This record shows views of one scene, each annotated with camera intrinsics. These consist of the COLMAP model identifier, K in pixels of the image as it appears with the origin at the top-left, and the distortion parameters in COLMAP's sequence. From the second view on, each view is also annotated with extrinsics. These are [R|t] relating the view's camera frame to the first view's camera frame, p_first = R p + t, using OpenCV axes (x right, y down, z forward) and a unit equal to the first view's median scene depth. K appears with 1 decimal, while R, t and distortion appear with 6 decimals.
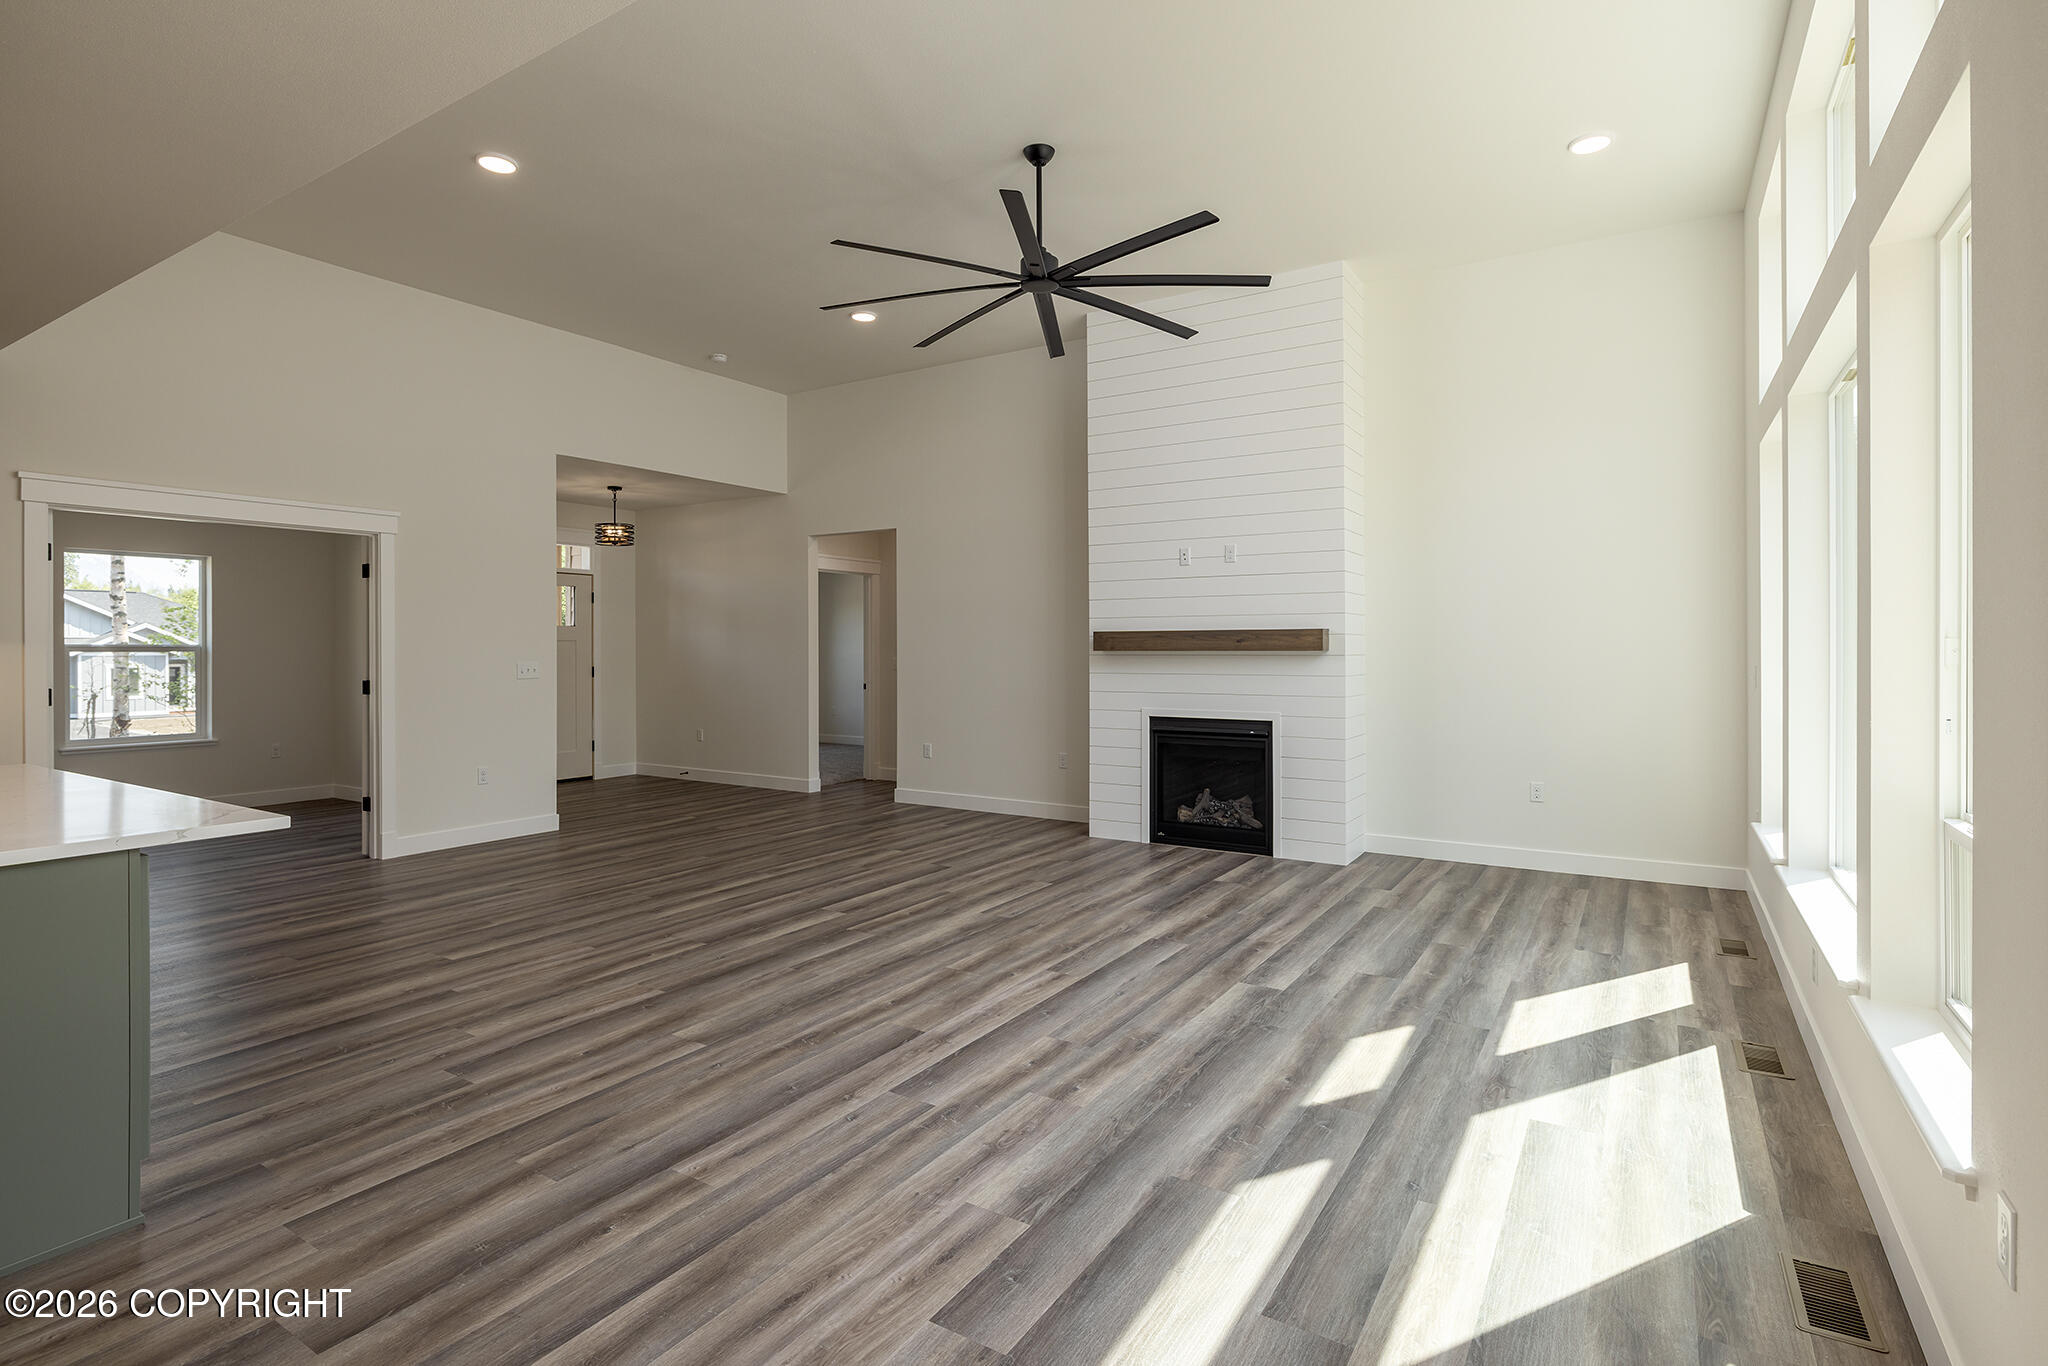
lens RADIAL K [[988.0, 0, 1019.6], [0, 988.0, 651.2], [0, 0, 1]] dist [-0.001933, 0.000369]
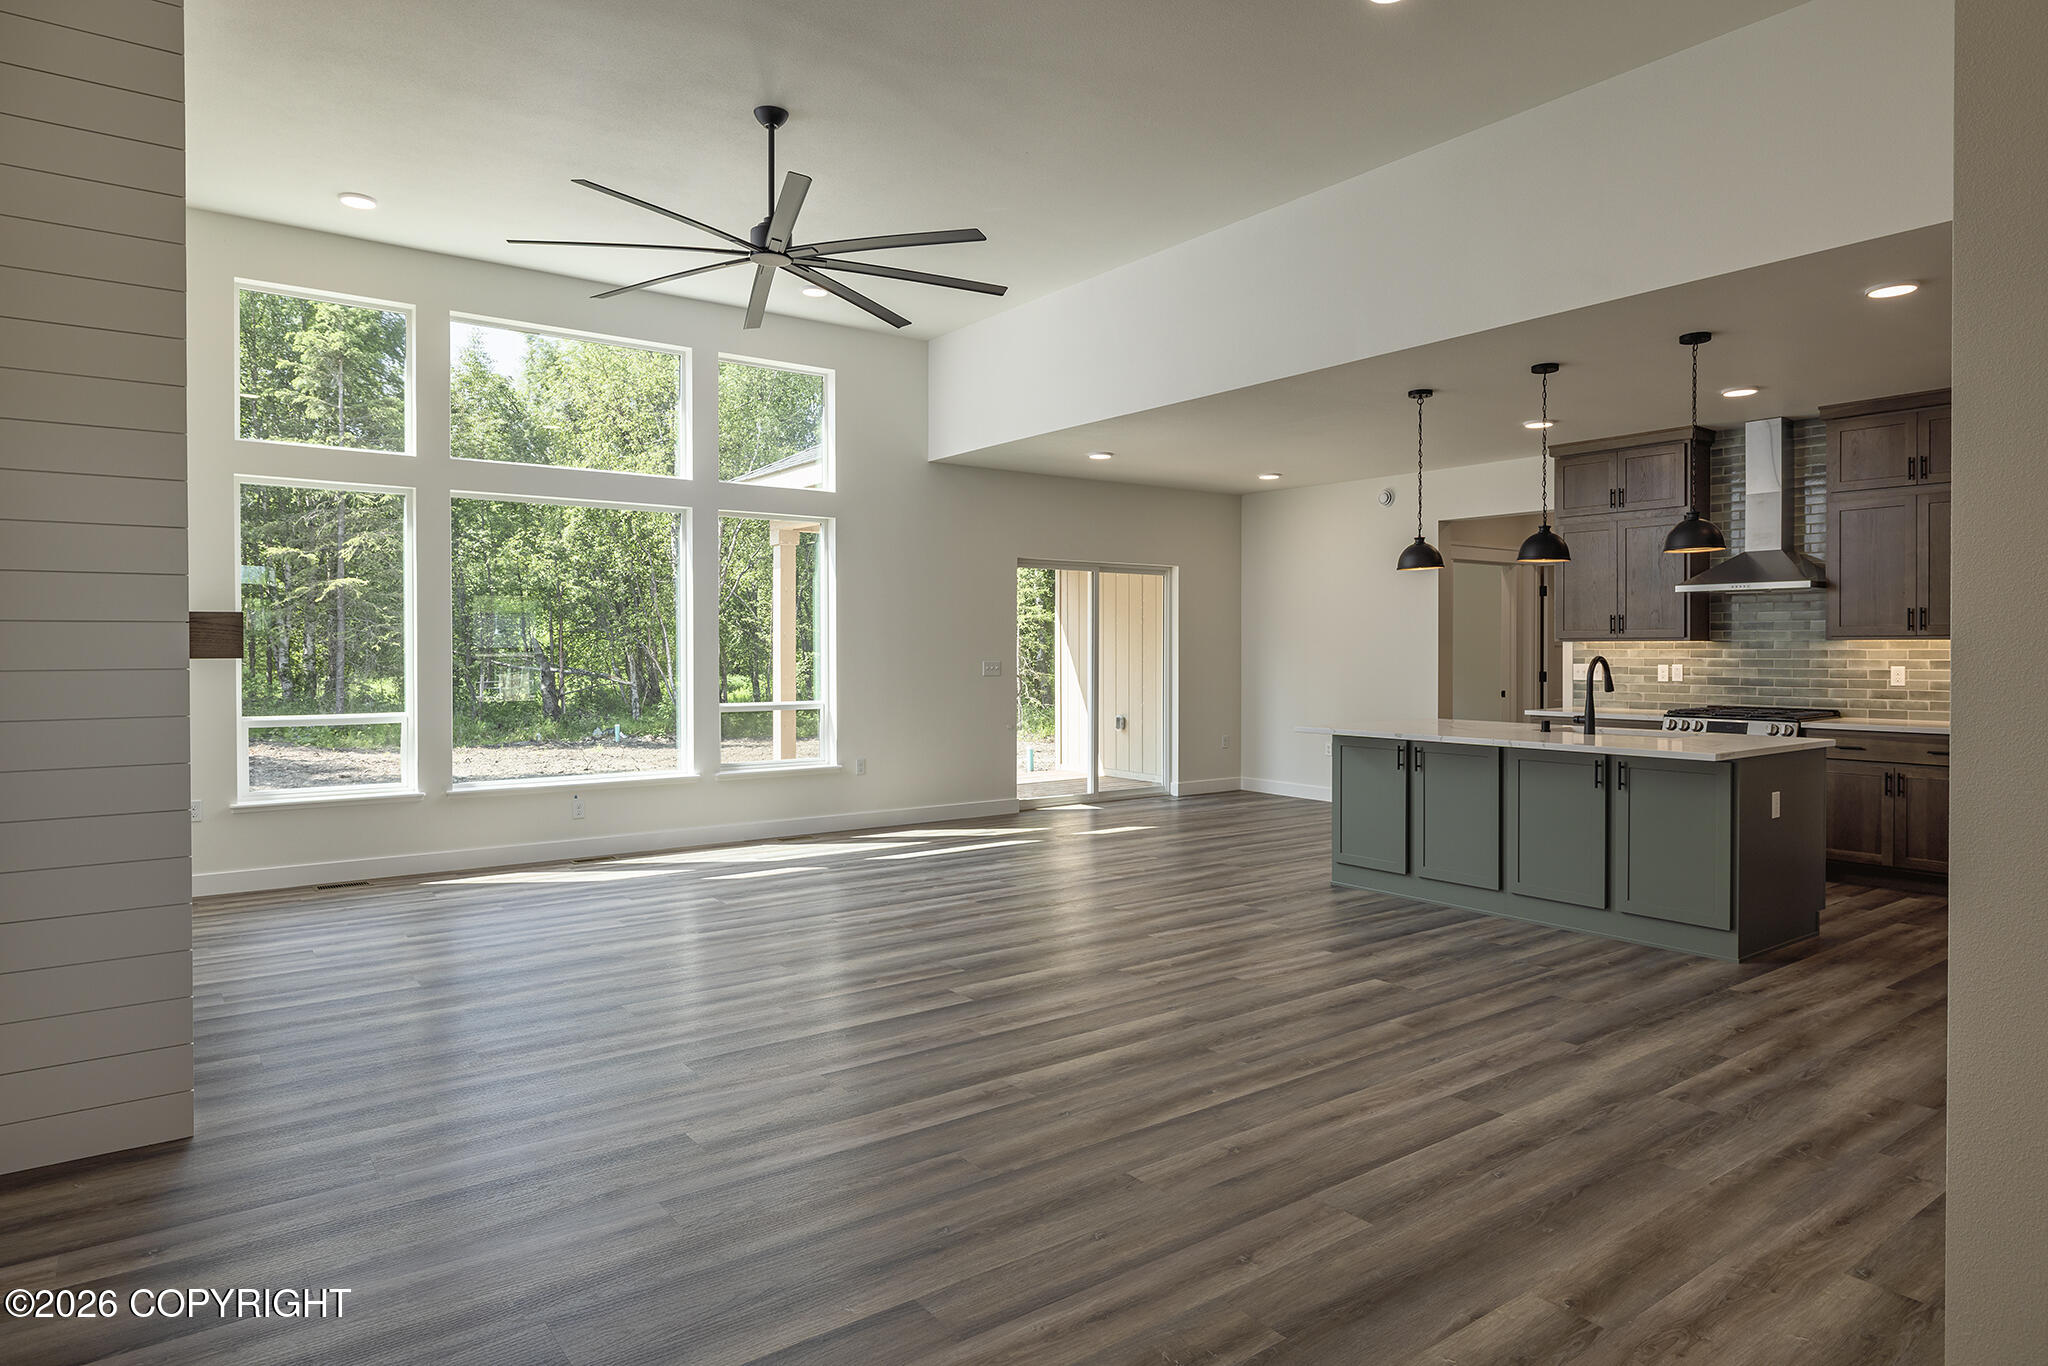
lens RADIAL K [[1203.4, 0, 1030.4], [0, 1203.4, 659.4], [0, 0, 1]] dist [-0.003846, 0.000028]
pose [[-0.937219, -0.000467, 0.348741, -0.663535], [0.003566, 0.999934, 0.010924, -0.006558], [-0.348723, 0.011482, -0.937156, 2.180236]]
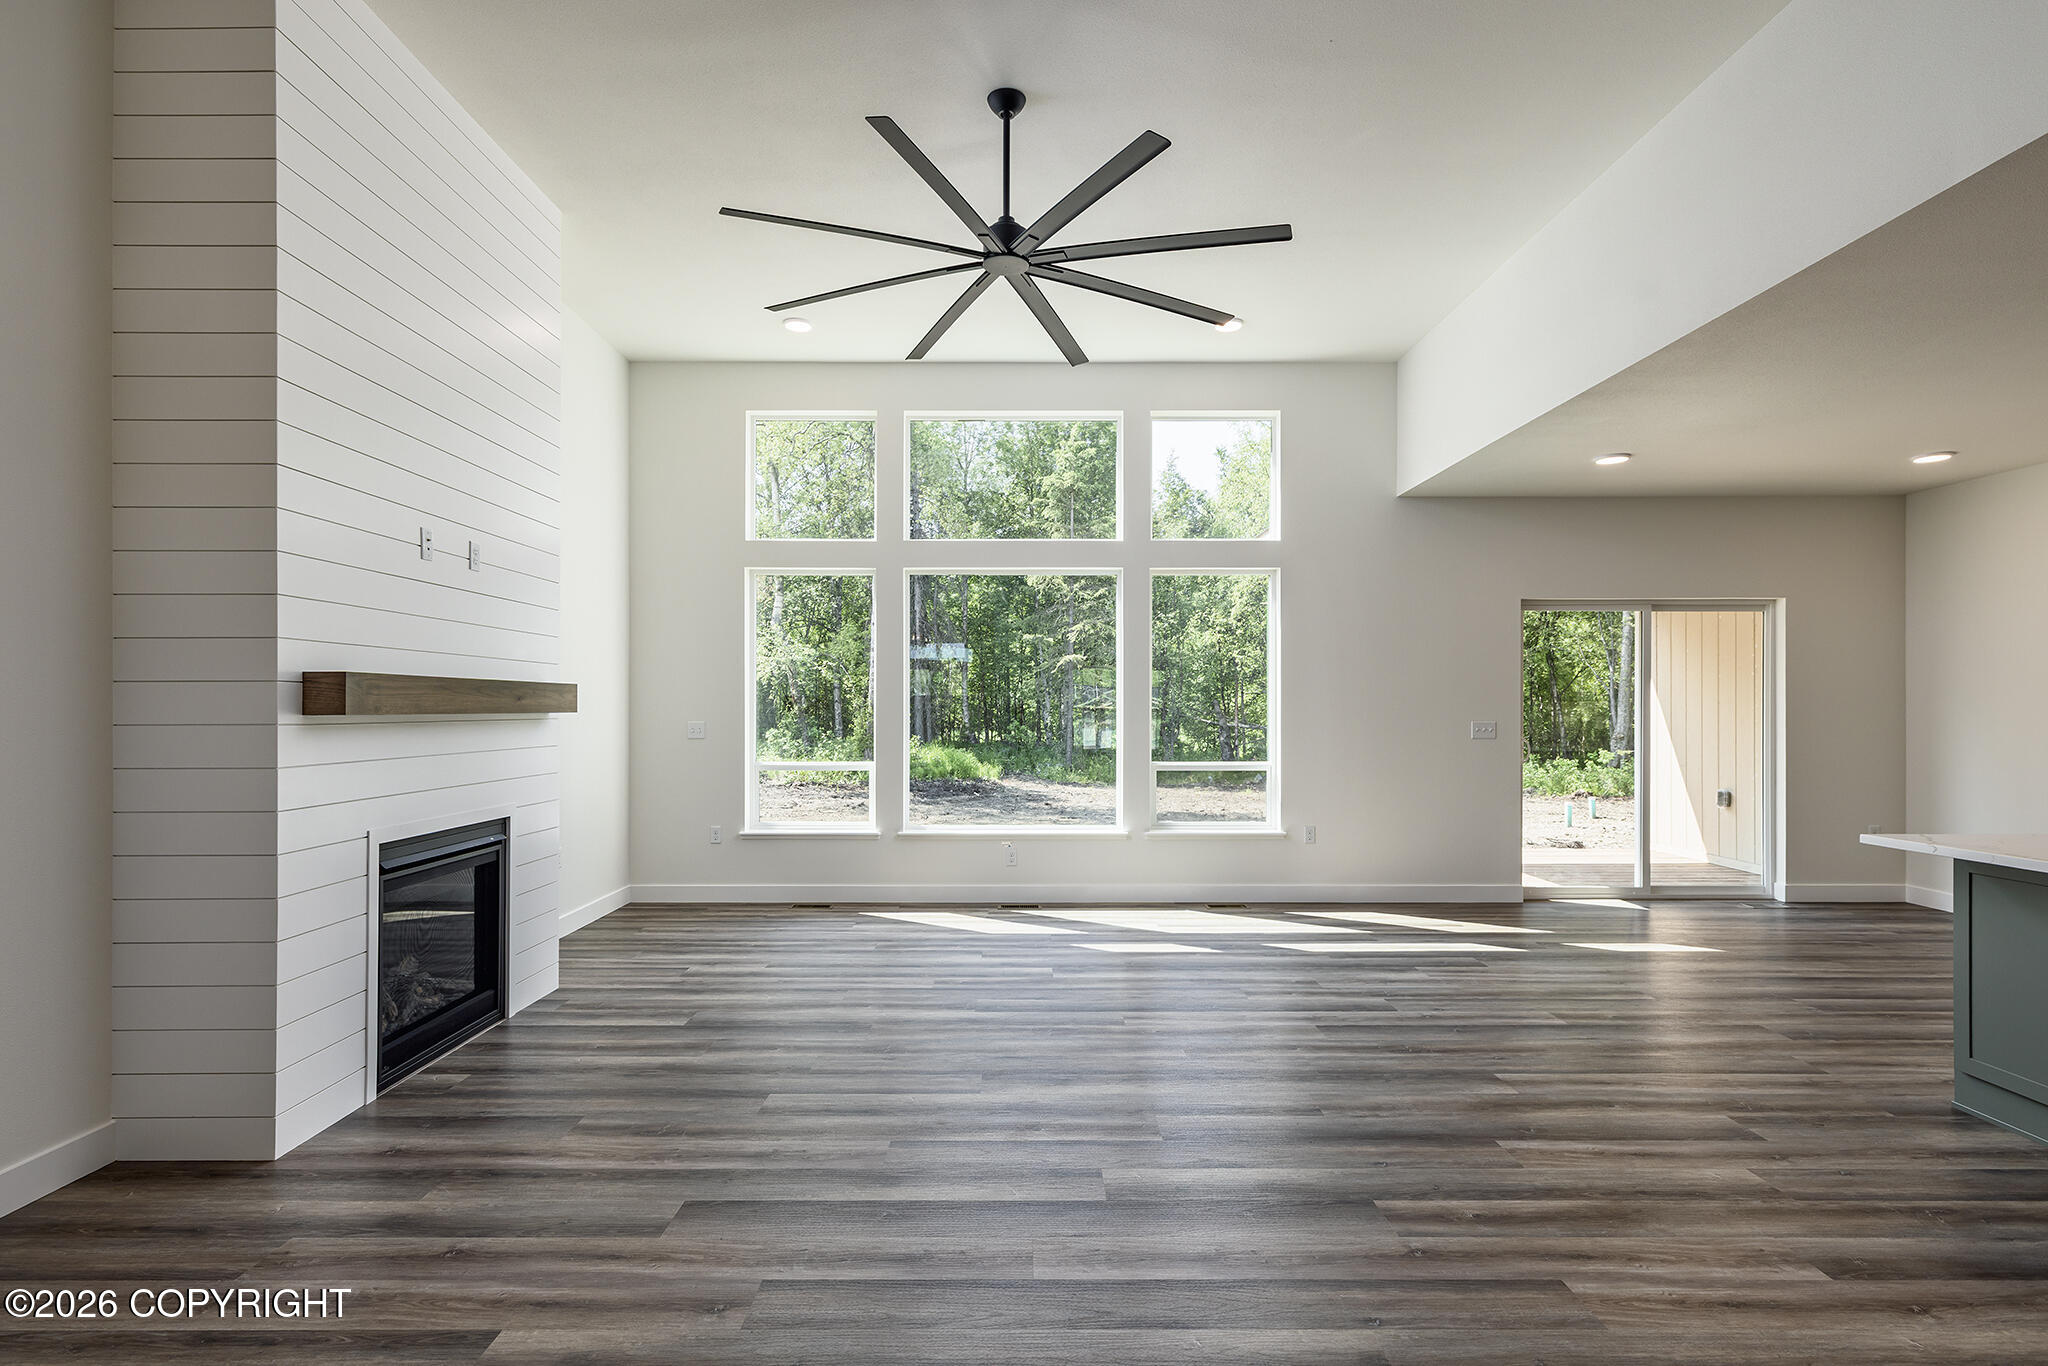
lens RADIAL K [[989.2, 0, 1017.1], [0, 989.2, 702.7], [0, 0, 1]] dist [0.001950, 0.000812]
pose [[-0.538158, 0.007051, 0.842814, -0.742935], [0.004409, 0.999975, -0.005550, -0.003267], [-0.842832, 0.000729, -0.538176, 1.577471]]
